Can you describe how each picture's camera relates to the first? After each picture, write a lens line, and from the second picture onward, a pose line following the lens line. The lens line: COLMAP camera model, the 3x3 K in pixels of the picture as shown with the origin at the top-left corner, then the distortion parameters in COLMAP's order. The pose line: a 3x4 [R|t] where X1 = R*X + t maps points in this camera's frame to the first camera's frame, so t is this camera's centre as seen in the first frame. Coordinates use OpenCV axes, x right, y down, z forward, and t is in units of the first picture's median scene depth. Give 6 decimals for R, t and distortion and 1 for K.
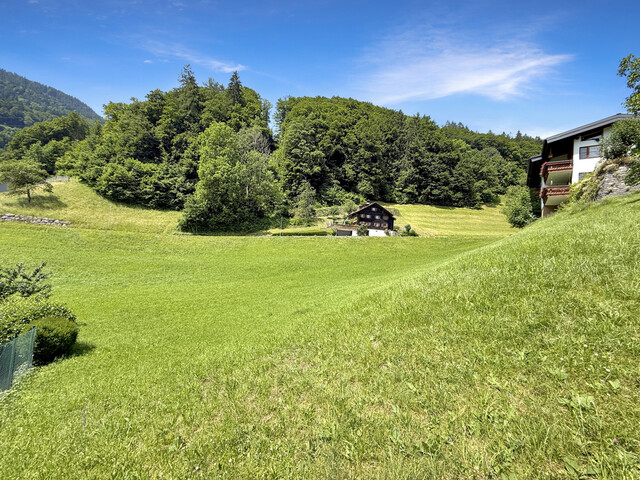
lens RADIAL K [[256.0, 0, 320.0], [0, 256.0, 240.0], [0, 0, 1]] dist [-0.001889, 0.000005]
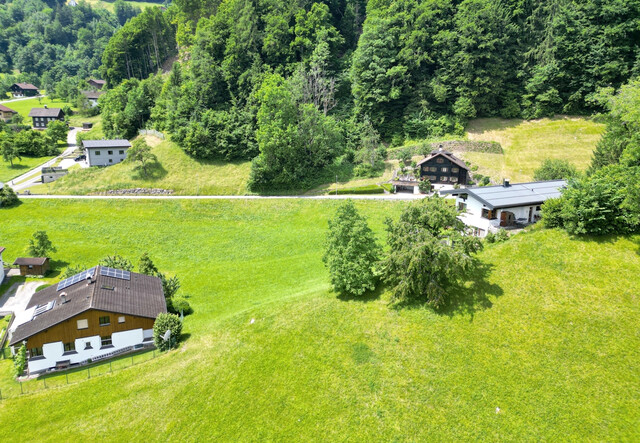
lens RADIAL K [[450.4, 0, 316.9], [0, 450.4, 219.6], [0, 0, 1]] dist [0.023253, -0.004714]
pose [[0.898564, 0.035526, -0.437402, 0.466703], [0.080346, 0.966552, 0.243561, -0.303424], [0.431424, -0.253998, 0.865655, -0.481806]]
